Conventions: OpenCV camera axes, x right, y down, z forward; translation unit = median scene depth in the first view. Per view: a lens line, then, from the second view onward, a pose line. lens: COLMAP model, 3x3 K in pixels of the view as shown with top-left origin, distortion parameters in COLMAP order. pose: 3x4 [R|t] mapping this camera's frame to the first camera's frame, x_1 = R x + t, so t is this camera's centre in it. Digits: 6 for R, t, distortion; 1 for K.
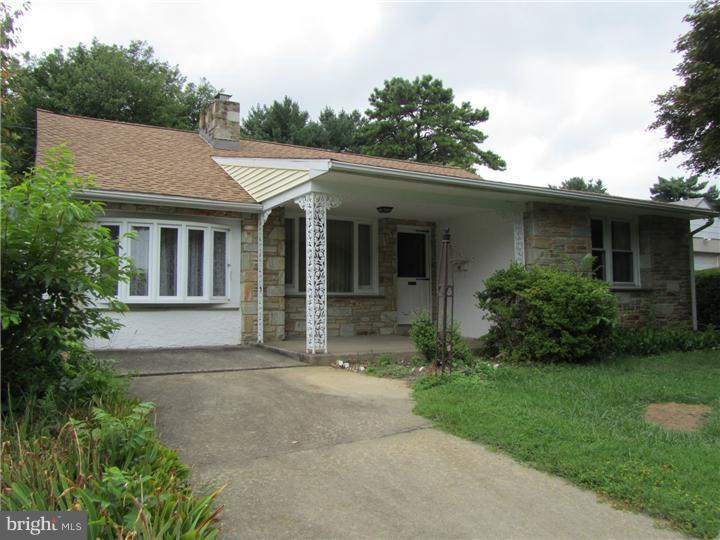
lens RADIAL K [[592.9, 0, 360.0], [0, 592.9, 270.0], [0, 0, 1]] dist [-0.030329, -0.003063]
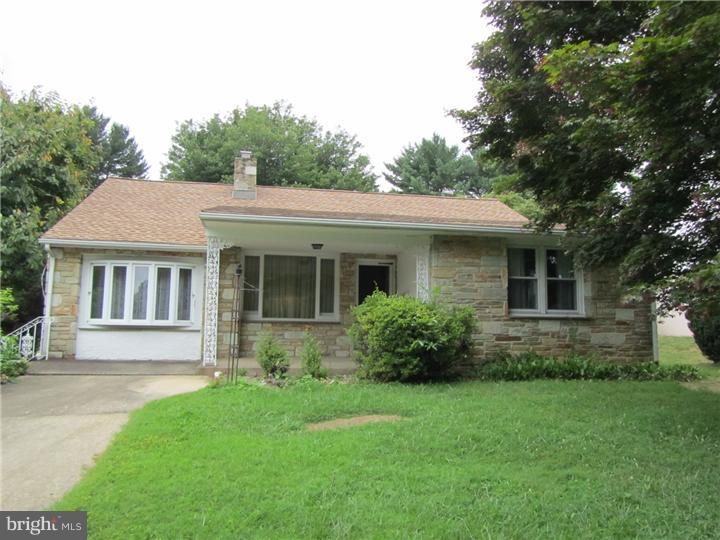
lens RADIAL K [[592.9, 0, 360.0], [0, 592.9, 270.0], [0, 0, 1]] dist [-0.030329, -0.003063]
pose [[0.946709, -0.019575, -0.321494, 0.440065], [0.002523, 0.998571, -0.053374, 0.004912], [0.322080, 0.049718, 0.945406, -0.053169]]
